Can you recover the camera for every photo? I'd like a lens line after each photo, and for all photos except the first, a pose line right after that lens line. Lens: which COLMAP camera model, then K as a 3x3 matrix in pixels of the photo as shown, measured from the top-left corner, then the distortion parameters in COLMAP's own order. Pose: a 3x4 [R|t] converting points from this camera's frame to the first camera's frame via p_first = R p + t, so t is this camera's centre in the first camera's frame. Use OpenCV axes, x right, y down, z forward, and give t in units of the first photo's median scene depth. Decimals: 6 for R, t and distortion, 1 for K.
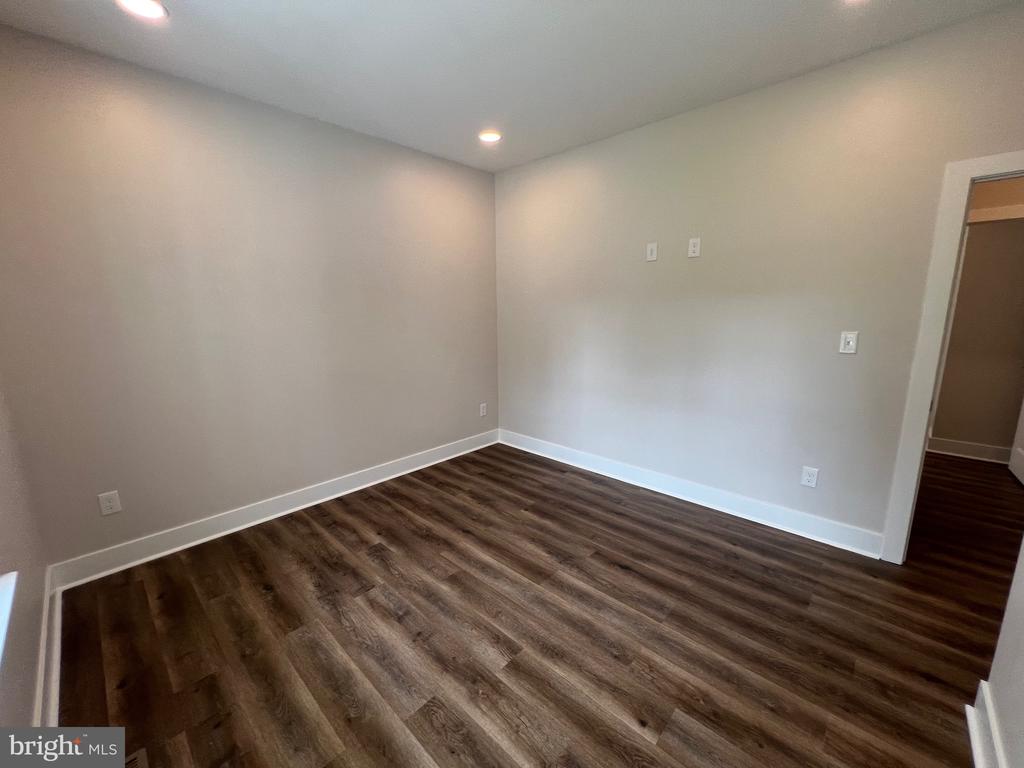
lens RADIAL K [[410.4, 0, 509.2], [0, 410.4, 382.1], [0, 0, 1]] dist [-0.002803, 0.000729]
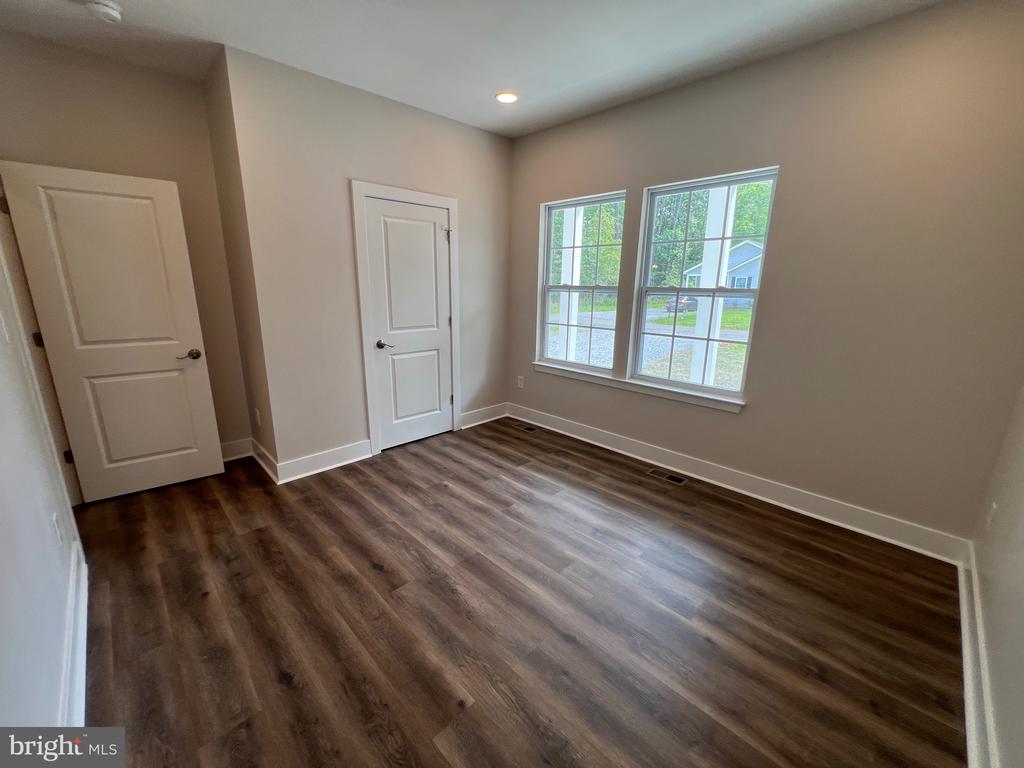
lens RADIAL K [[410.4, 0, 509.2], [0, 410.4, 382.1], [0, 0, 1]] dist [-0.002803, 0.000729]
pose [[-0.999295, -0.008973, 0.036458, -0.039742], [0.006430, 0.915779, 0.401630, -0.313334], [-0.036992, 0.401581, -0.915076, 1.829150]]
